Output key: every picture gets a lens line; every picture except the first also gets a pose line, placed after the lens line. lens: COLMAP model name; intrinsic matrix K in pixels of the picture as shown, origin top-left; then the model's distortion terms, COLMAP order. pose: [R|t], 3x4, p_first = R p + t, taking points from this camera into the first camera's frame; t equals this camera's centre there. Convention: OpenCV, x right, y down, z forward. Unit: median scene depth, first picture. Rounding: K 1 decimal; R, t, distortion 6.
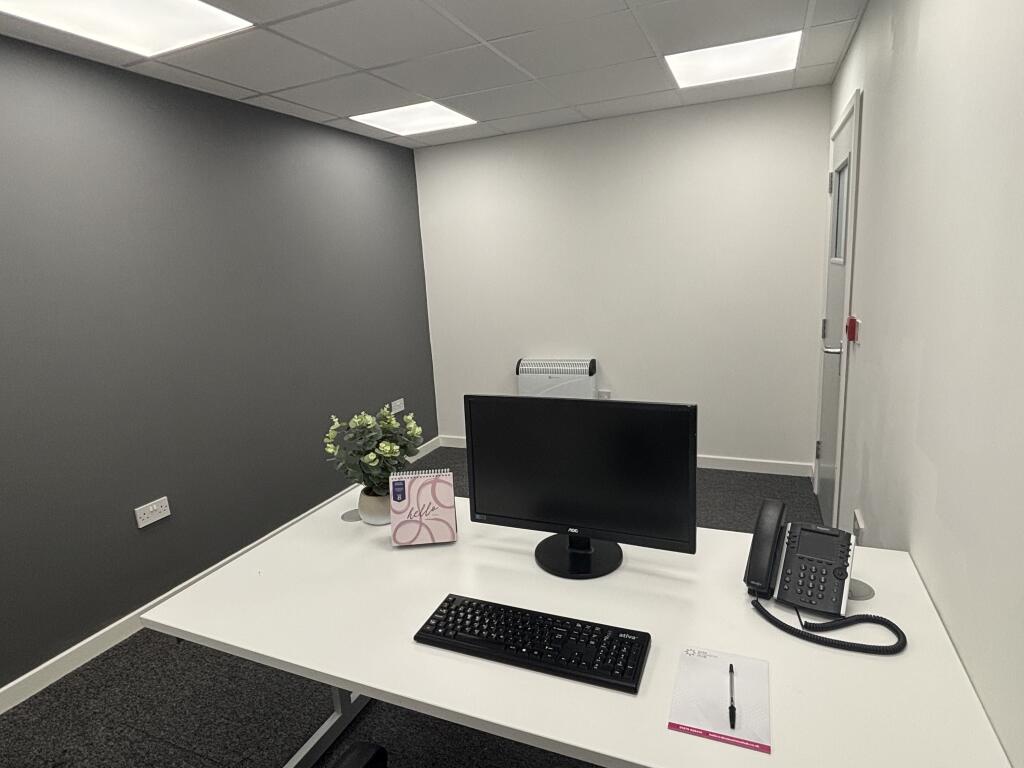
lens RADIAL K [[574.5, 0, 510.9], [0, 574.5, 384.9], [0, 0, 1]] dist [-0.024489, -0.000613]
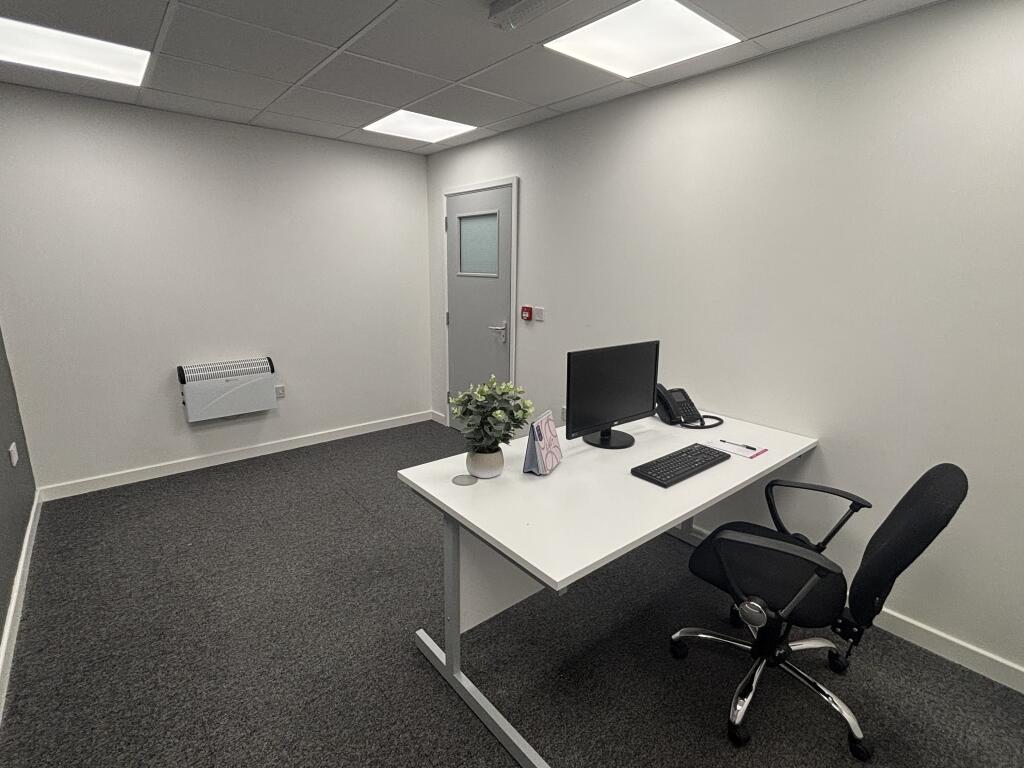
lens RADIAL K [[487.6, 0, 510.3], [0, 487.6, 380.4], [0, 0, 1]] dist [0.002374, -0.000083]
pose [[0.452634, -0.138203, 0.880921, -0.935353], [0.142455, 0.986435, 0.081560, -0.026909], [-0.880244, 0.088574, 0.466182, 0.414877]]
